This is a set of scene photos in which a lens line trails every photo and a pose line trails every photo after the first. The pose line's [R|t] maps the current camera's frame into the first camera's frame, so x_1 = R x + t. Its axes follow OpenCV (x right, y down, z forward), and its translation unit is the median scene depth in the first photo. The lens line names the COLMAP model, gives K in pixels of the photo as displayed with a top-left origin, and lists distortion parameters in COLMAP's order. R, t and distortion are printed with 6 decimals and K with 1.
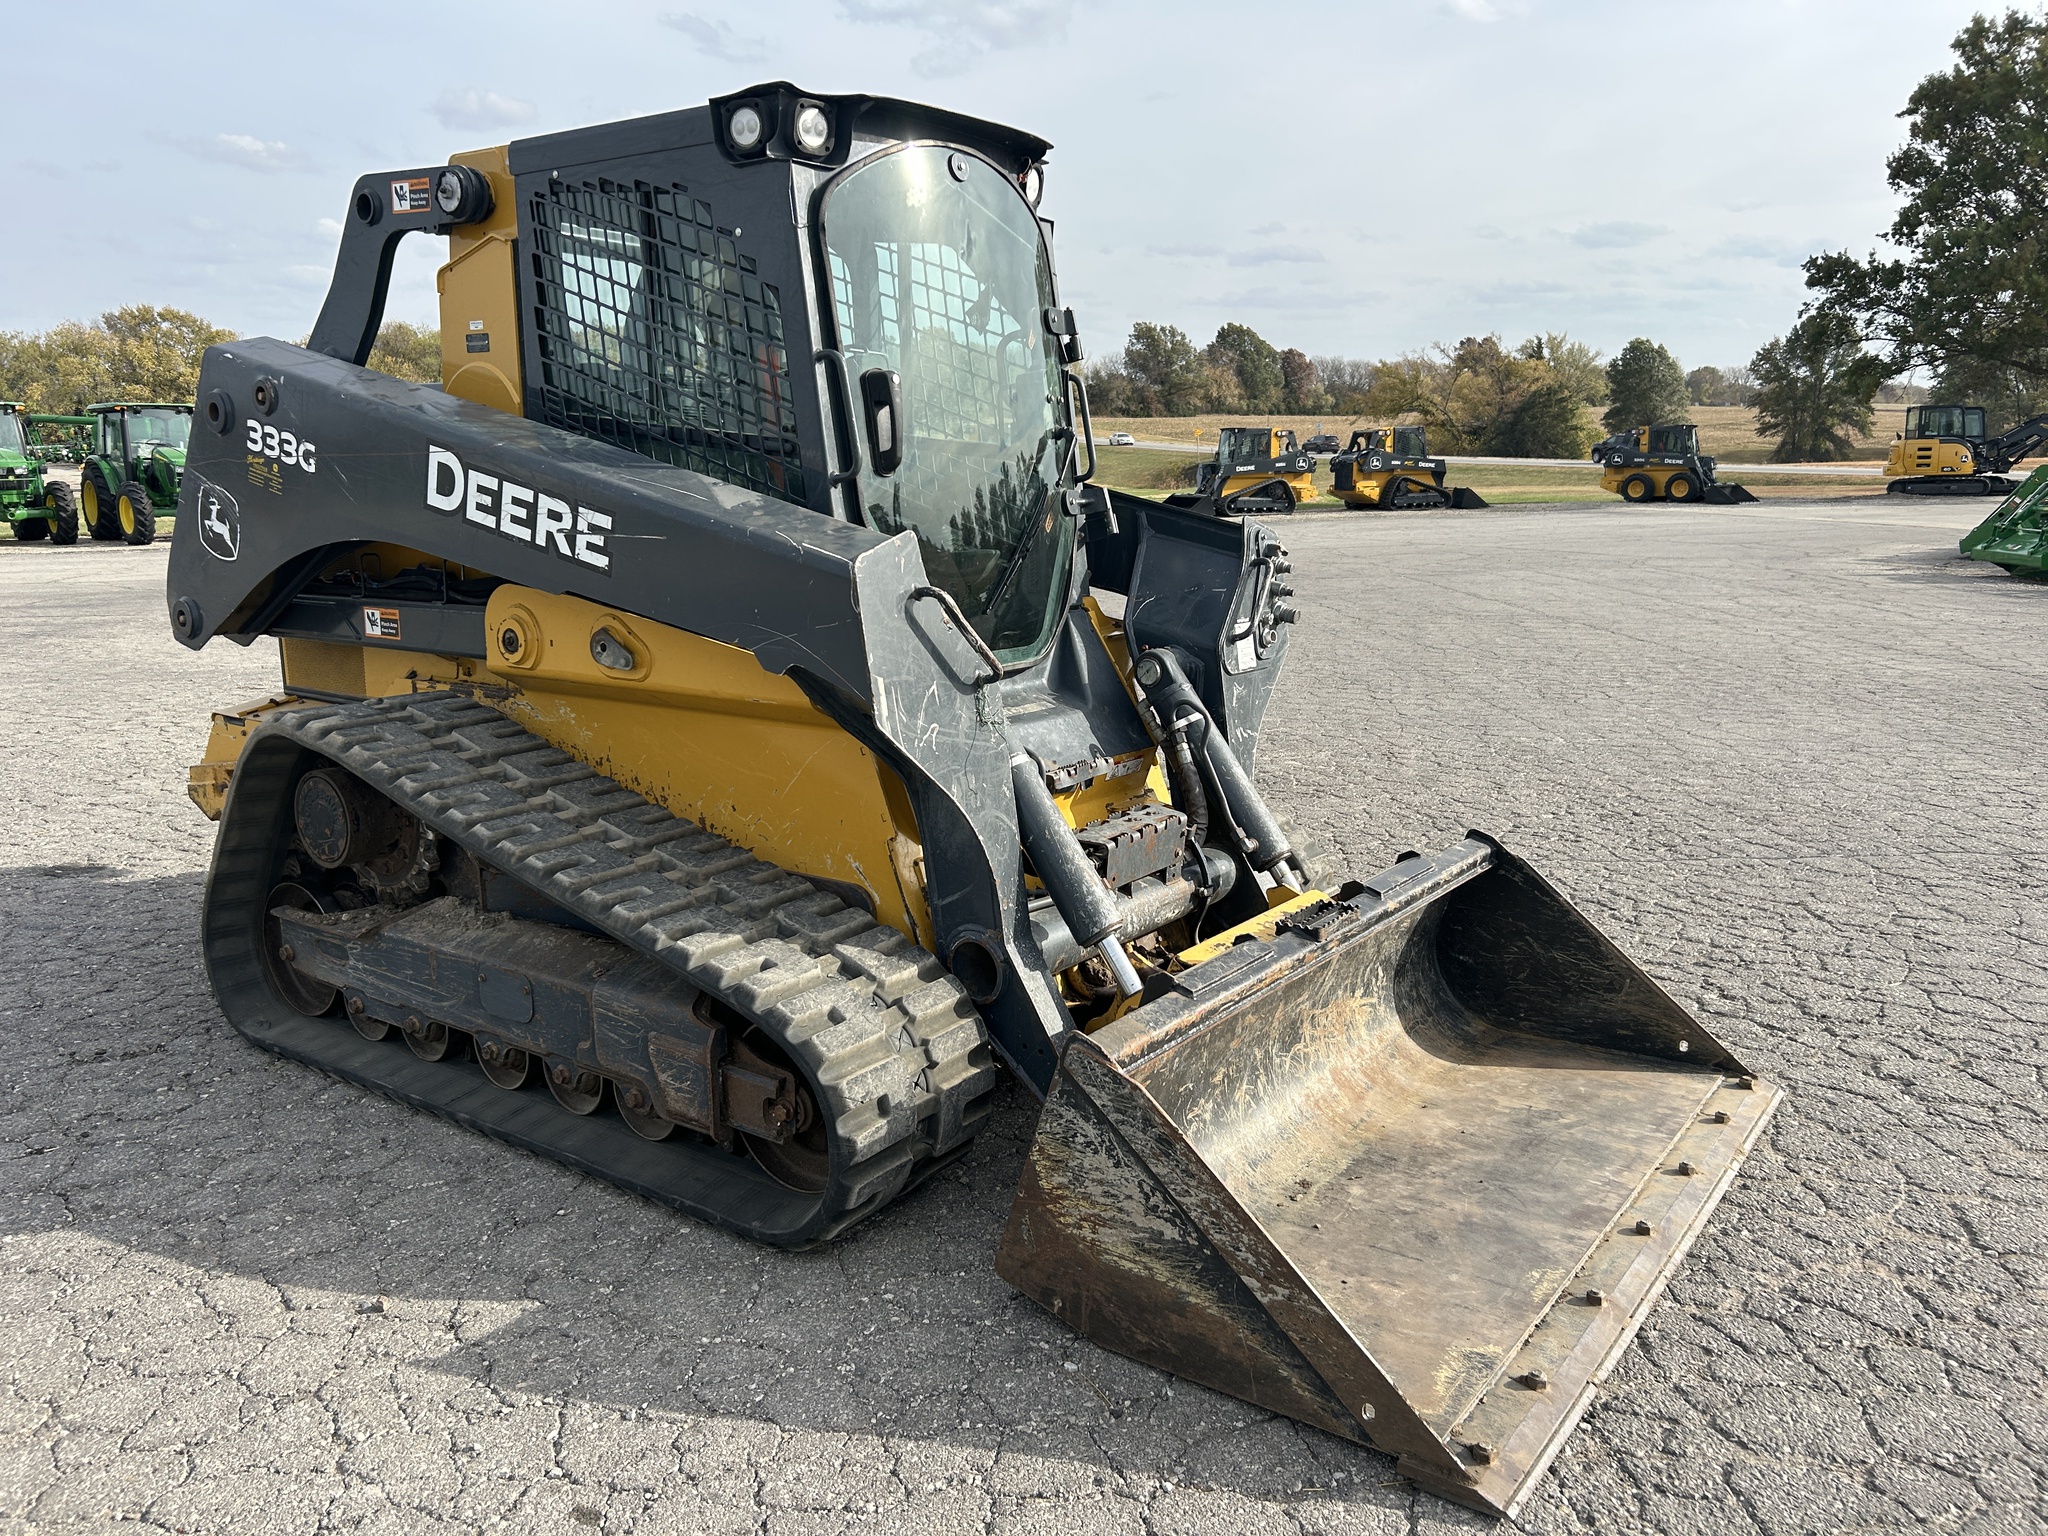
lens RADIAL K [[1557.5, 0, 1037.6], [0, 1557.5, 766.5], [0, 0, 1]] dist [0.051677, -0.054776]
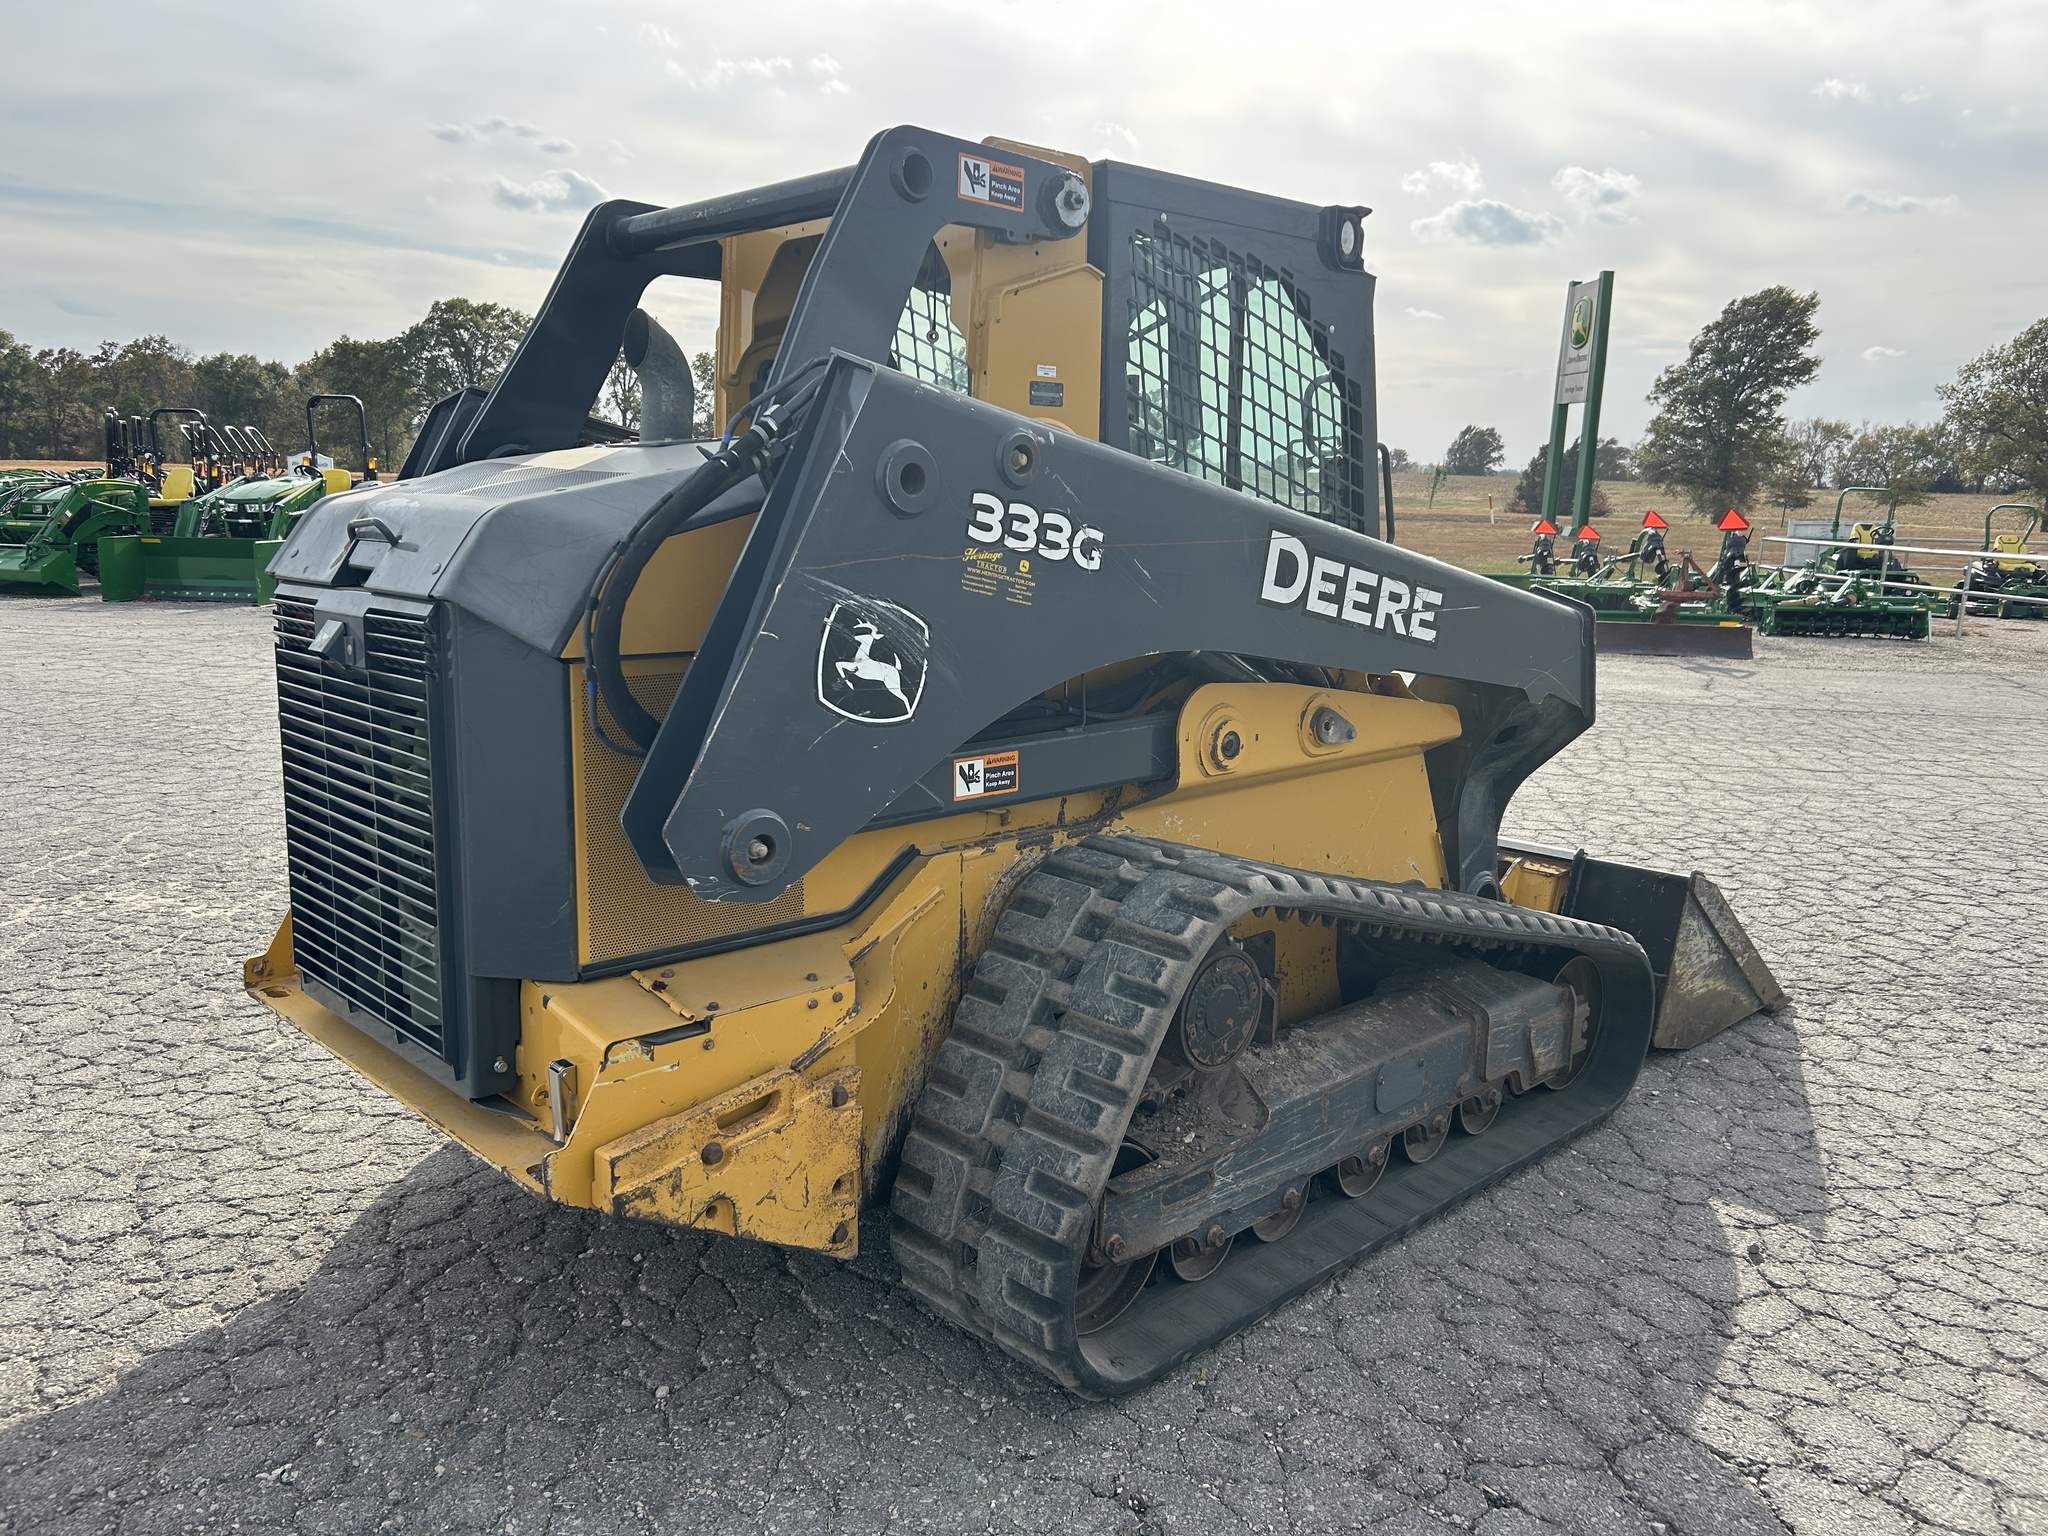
lens RADIAL K [[1557.5, 0, 1040.2], [0, 1557.5, 774.0], [0, 0, 1]] dist [0.051677, -0.054776]
pose [[0.177654, -0.176068, 0.968214, -1.279228], [0.172208, 0.974246, 0.145567, -0.222932], [-0.968908, 0.140874, 0.203399, 0.975474]]
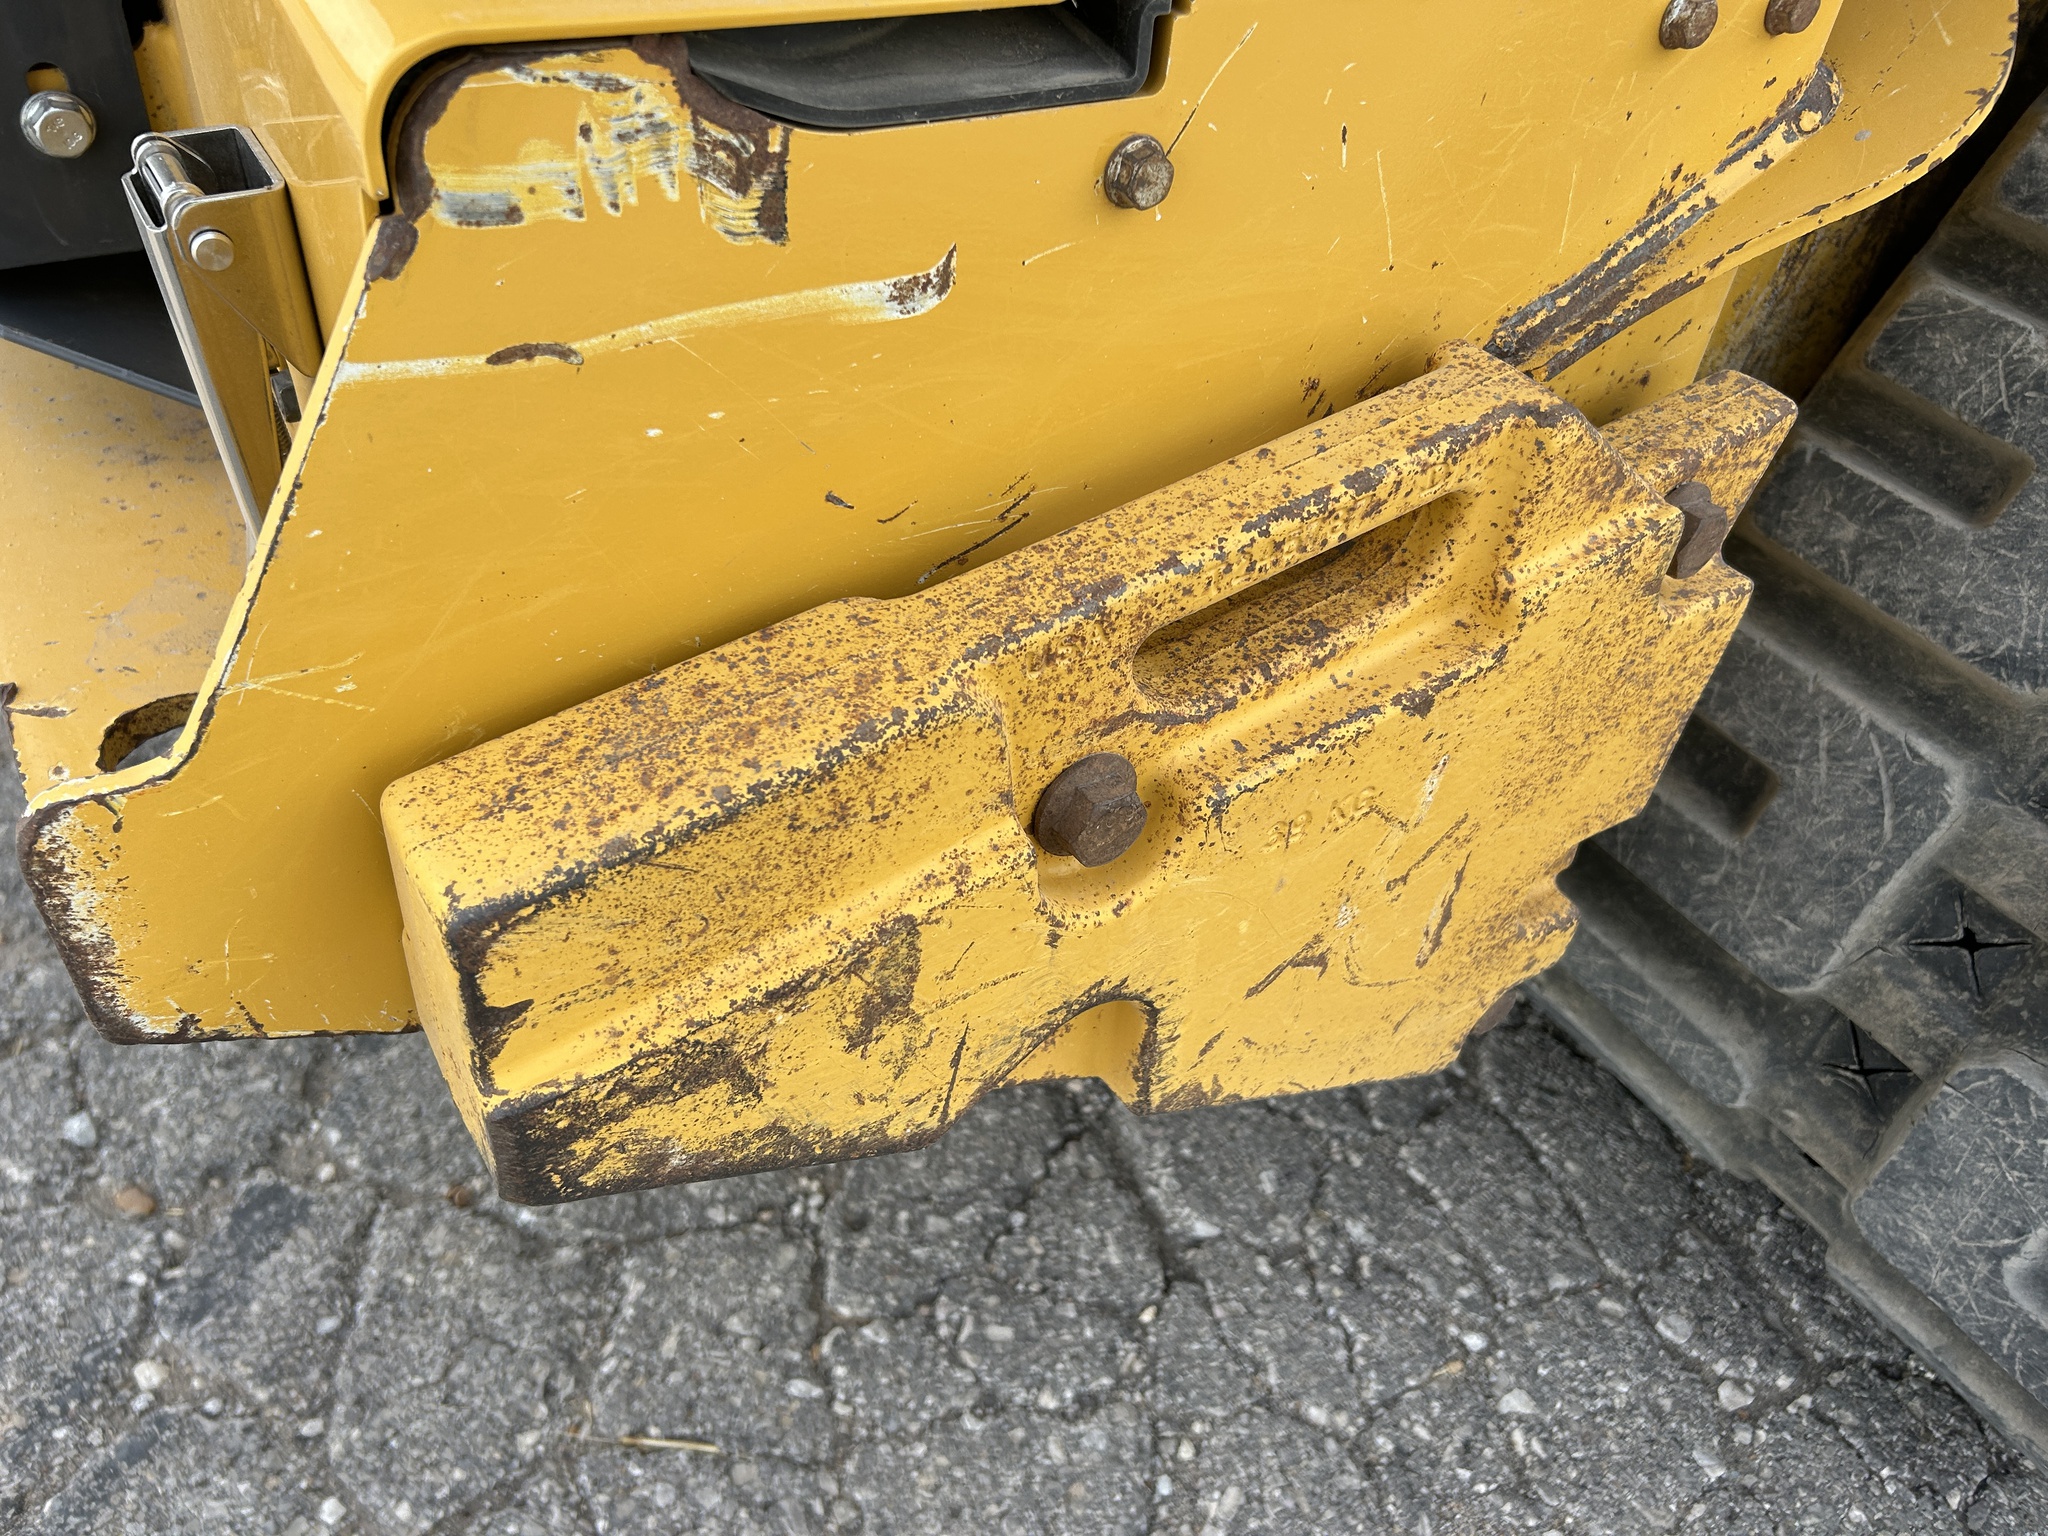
lens RADIAL K [[1557.5, 0, 1040.8], [0, 1557.5, 749.5], [0, 0, 1]] dist [0.051677, -0.054776]
pose [[0.350678, -0.582914, 0.732964, -0.752835], [0.081410, 0.798679, 0.596225, -0.061705], [-0.932951, -0.149413, 0.327534, 1.244680]]
